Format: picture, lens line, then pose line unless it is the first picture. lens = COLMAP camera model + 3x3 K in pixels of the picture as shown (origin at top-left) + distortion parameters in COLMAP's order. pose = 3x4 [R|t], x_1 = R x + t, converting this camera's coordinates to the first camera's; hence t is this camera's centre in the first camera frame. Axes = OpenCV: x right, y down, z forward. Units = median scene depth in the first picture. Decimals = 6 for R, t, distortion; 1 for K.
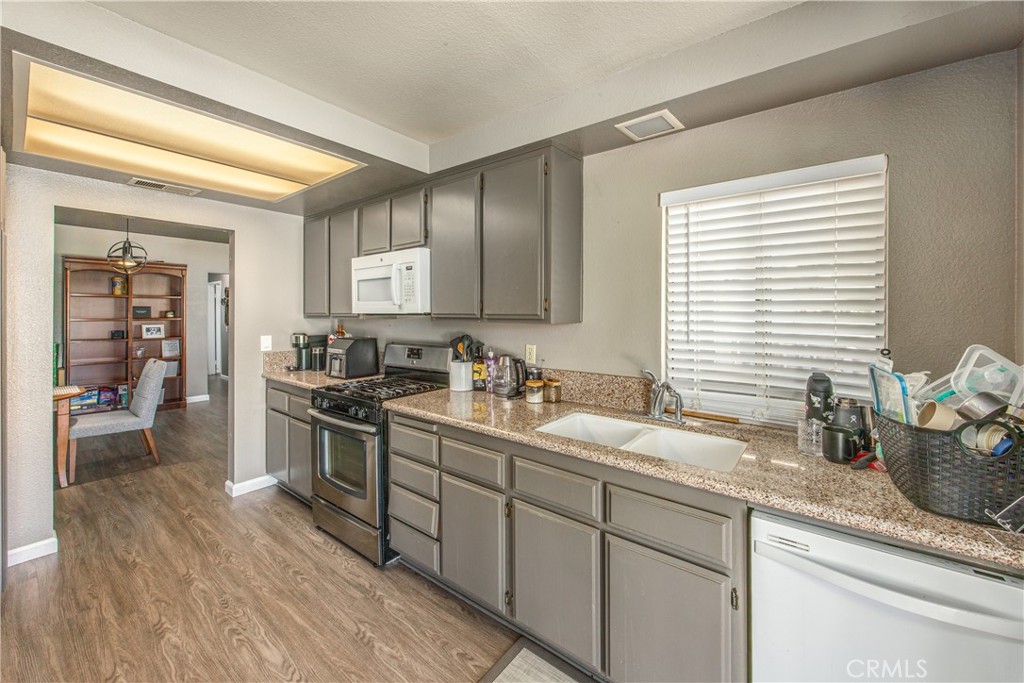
lens RADIAL K [[398.6, 0, 516.5], [0, 398.6, 313.6], [0, 0, 1]] dist [0.000153, -0.000008]
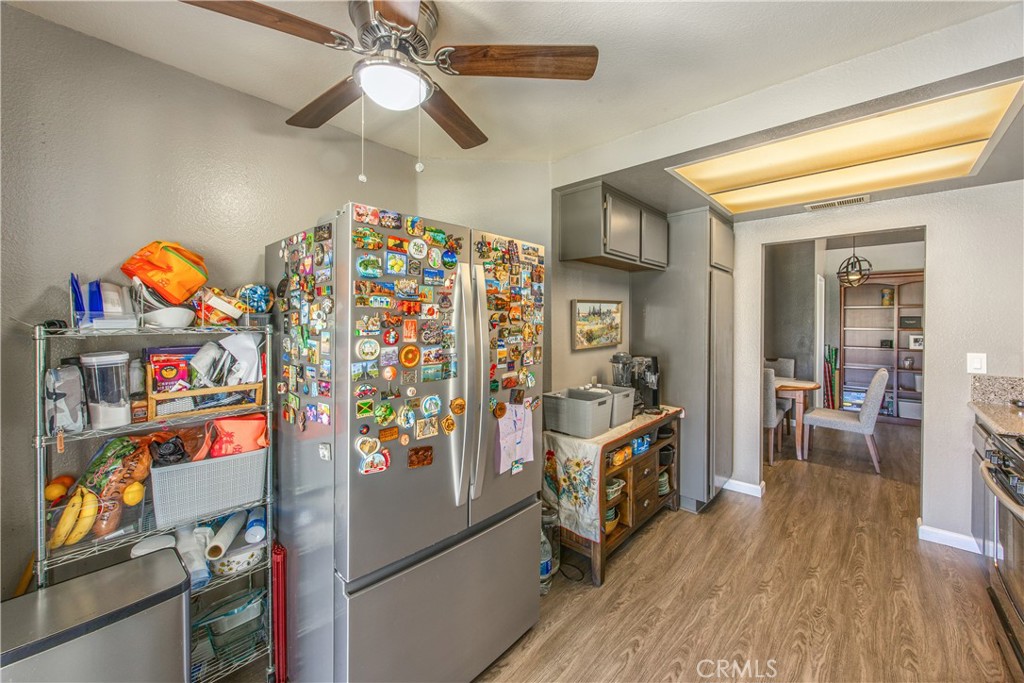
lens RADIAL K [[398.6, 0, 518.6], [0, 398.6, 325.9], [0, 0, 1]] dist [0.000153, -0.000008]
pose [[-0.076789, 0.006632, -0.997025, 0.218063], [-0.001813, 0.999975, 0.006792, 0.000623], [0.997046, 0.002330, -0.076775, 0.222841]]
